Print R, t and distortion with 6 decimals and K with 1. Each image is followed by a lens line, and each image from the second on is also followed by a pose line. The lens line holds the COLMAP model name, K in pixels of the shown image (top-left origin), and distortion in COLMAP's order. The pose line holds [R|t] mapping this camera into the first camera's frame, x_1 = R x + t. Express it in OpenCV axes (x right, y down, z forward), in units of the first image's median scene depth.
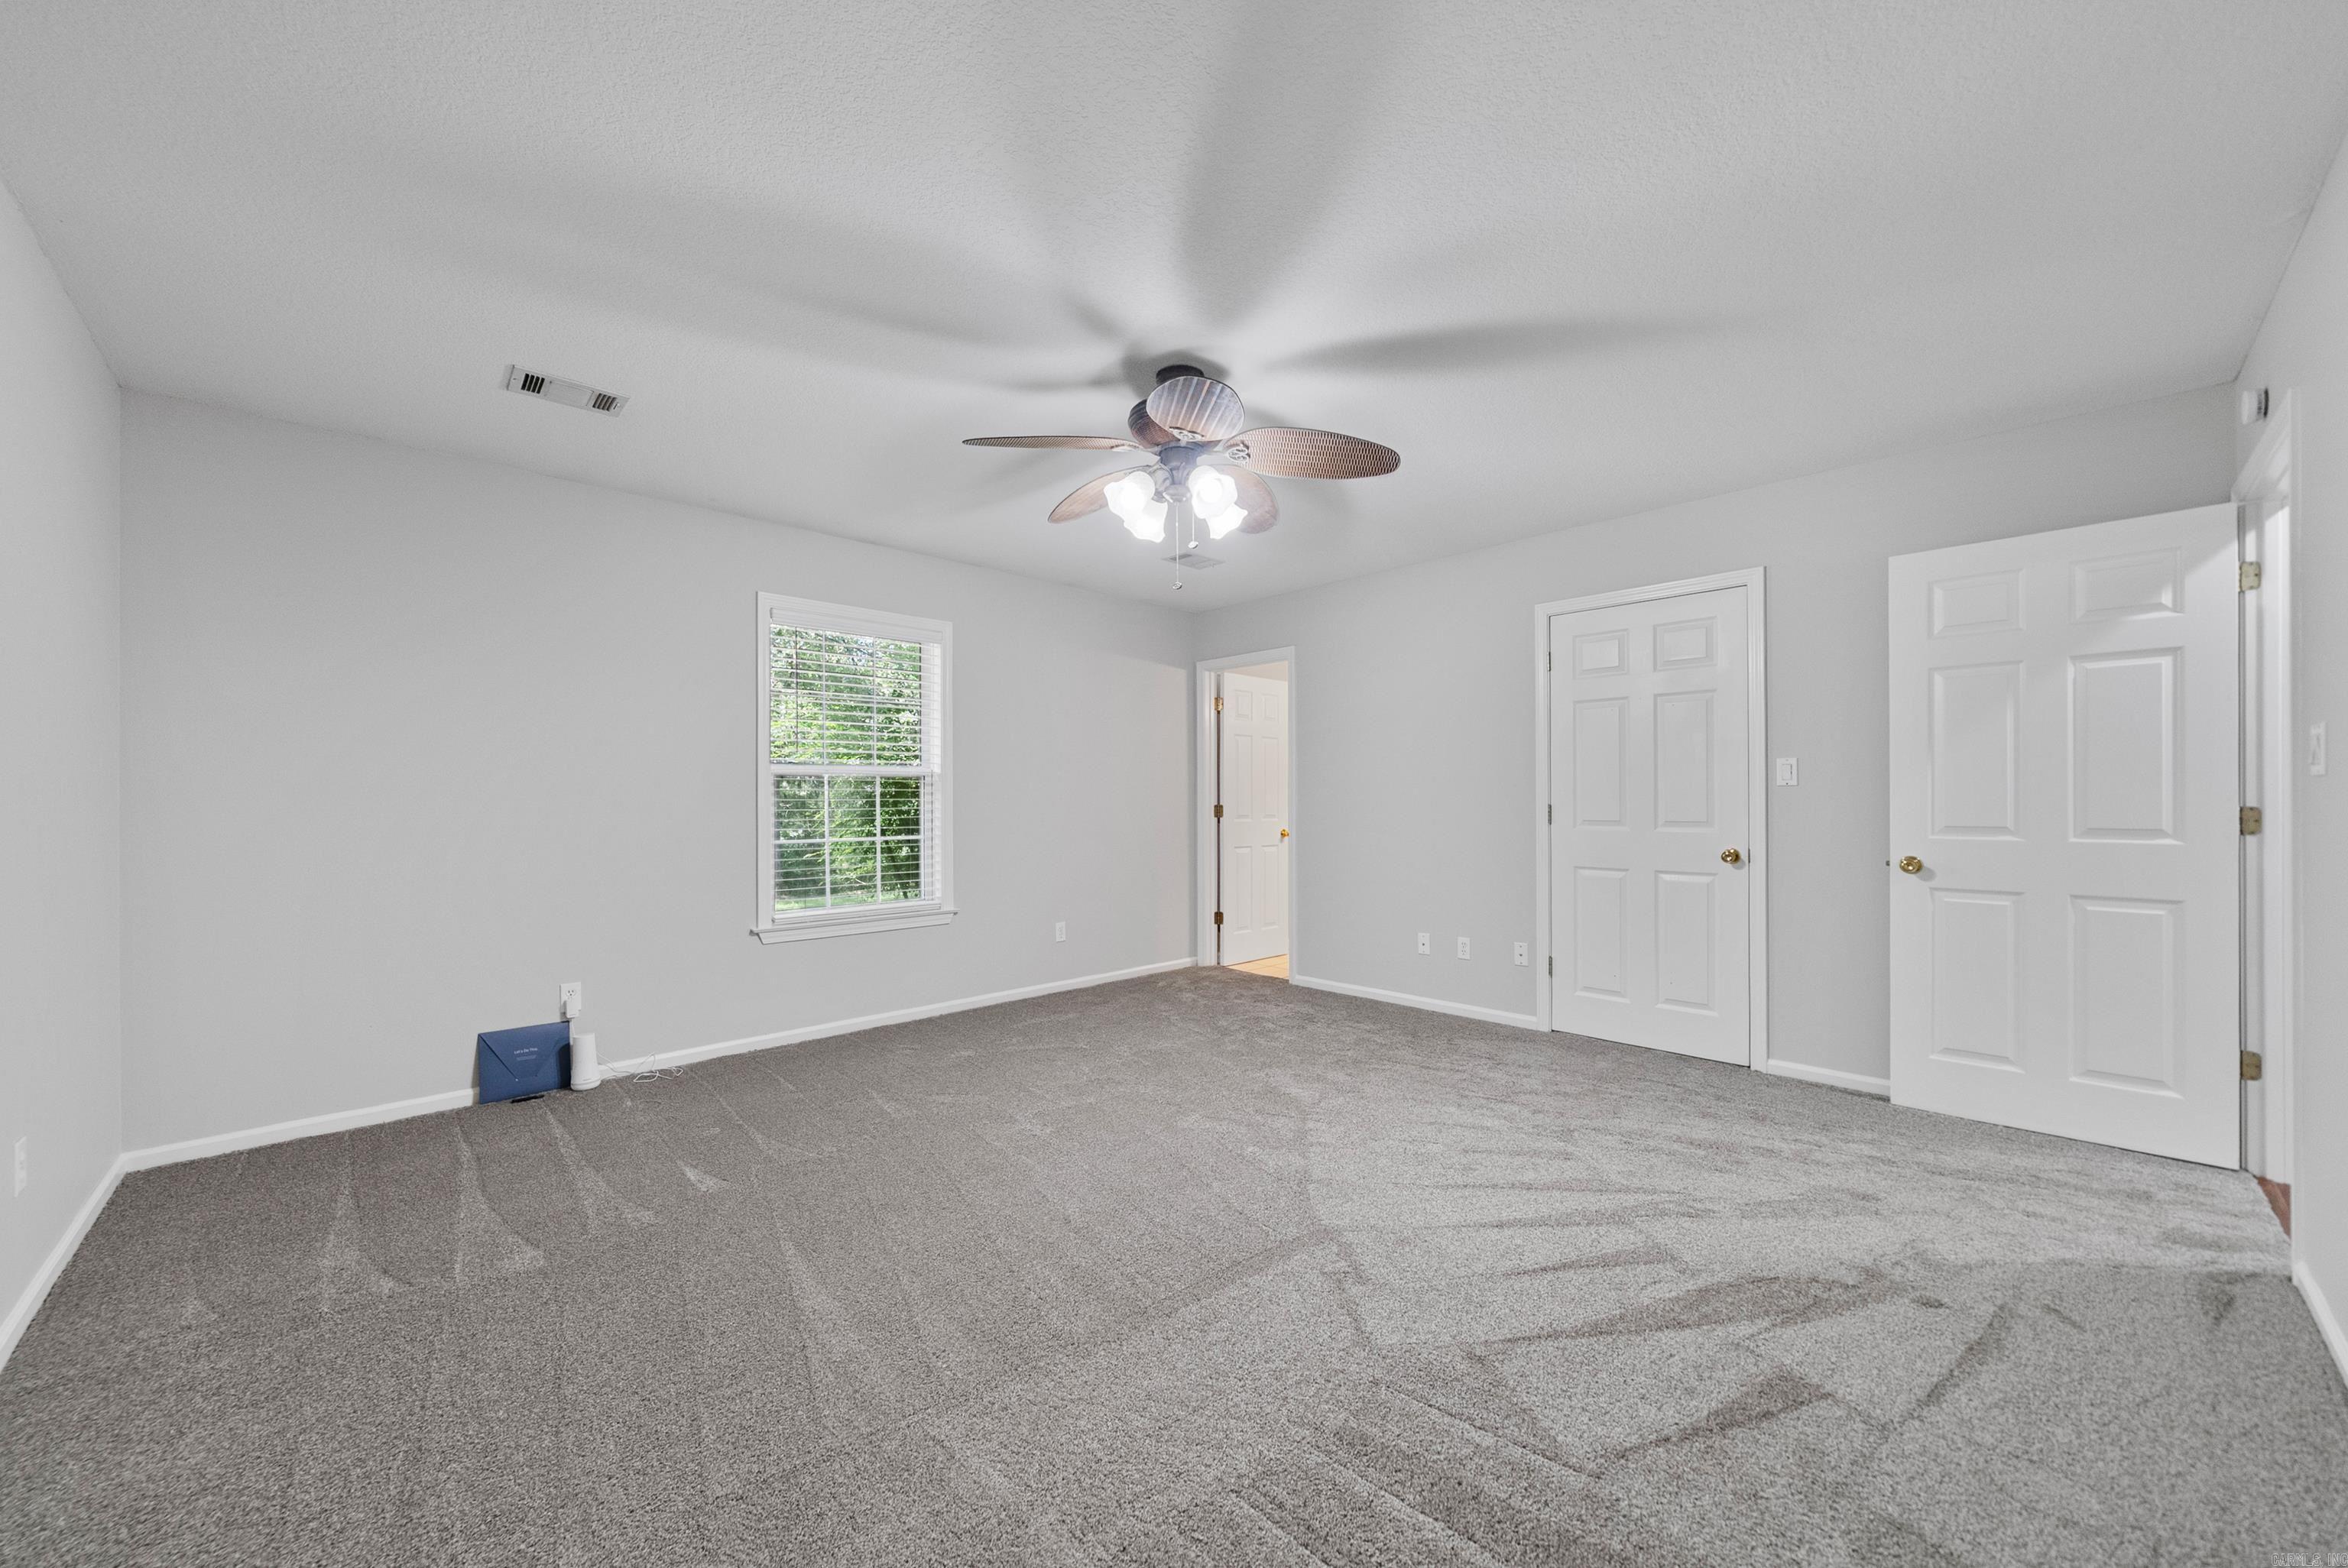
lens RADIAL K [[910.4, 0, 1183.7], [0, 910.4, 778.7], [0, 0, 1]] dist [-0.002249, 0.000777]
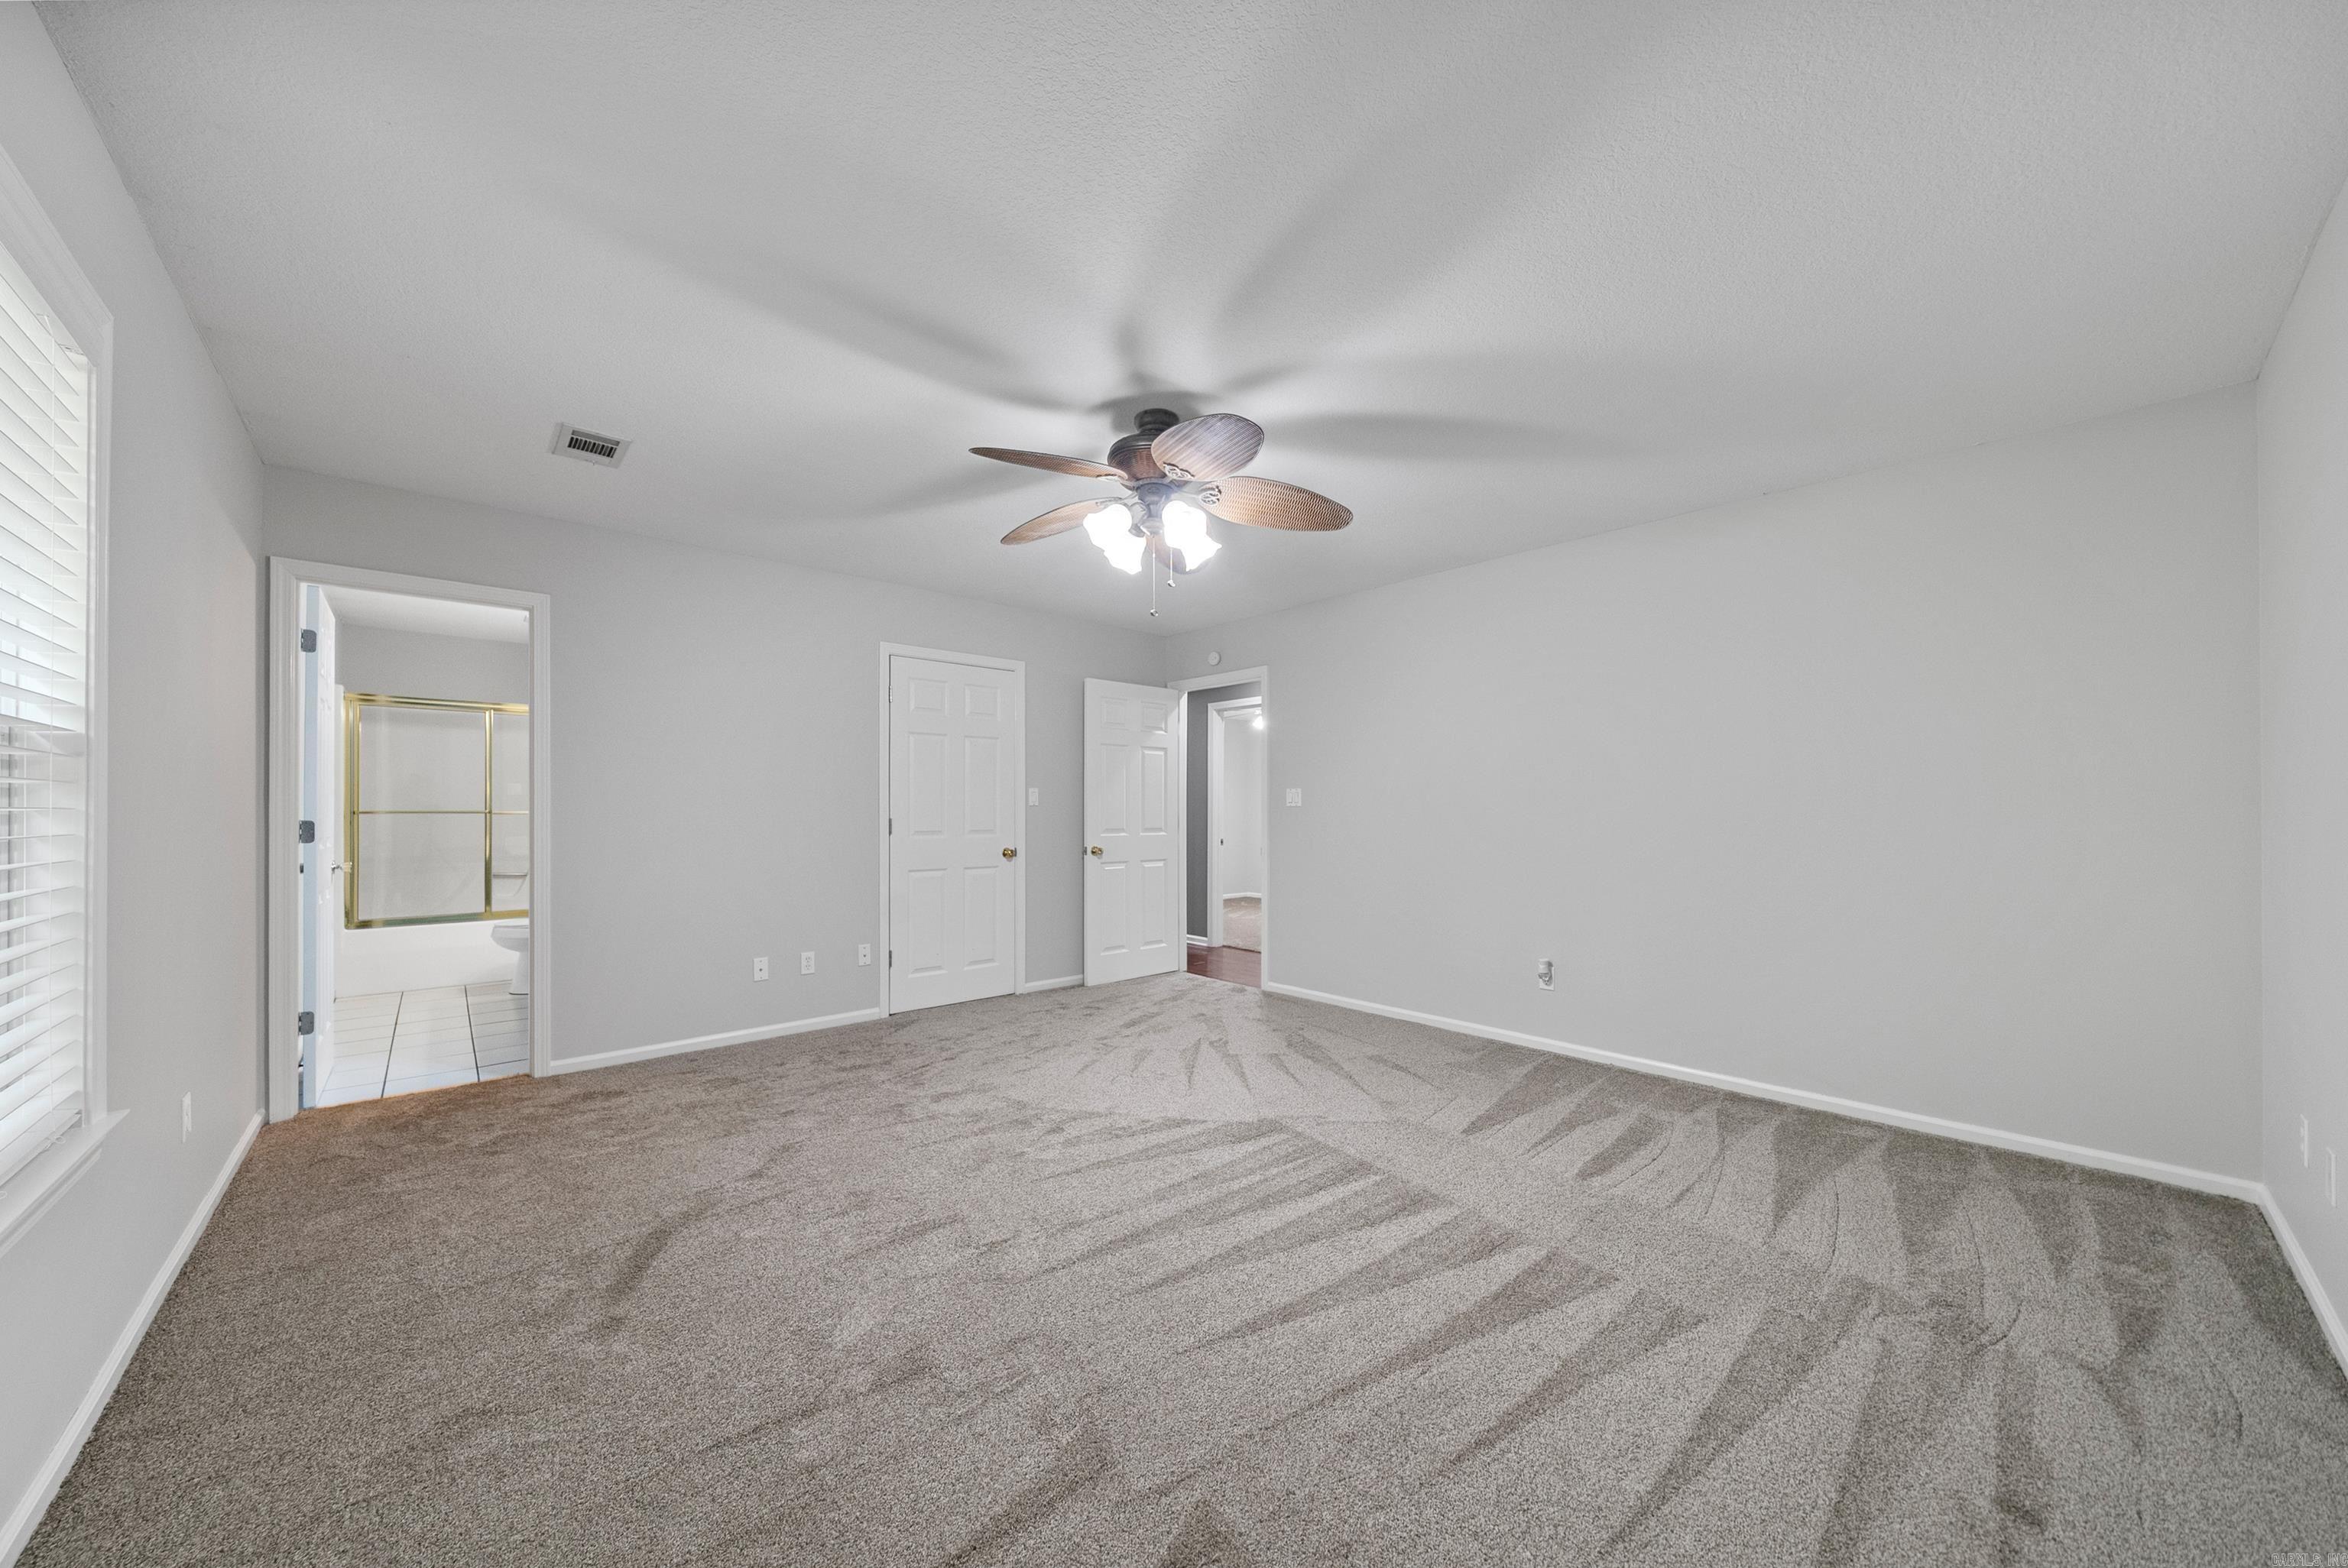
lens RADIAL K [[783.9, 0, 1206.6], [0, 783.9, 790.7], [0, 0, 1]] dist [-0.003259, -0.000211]
pose [[-0.000052, 0.031588, 0.999501, -0.790485], [-0.025260, 0.999182, -0.031580, 0.019333], [-0.999681, -0.025249, 0.000745, 0.804965]]
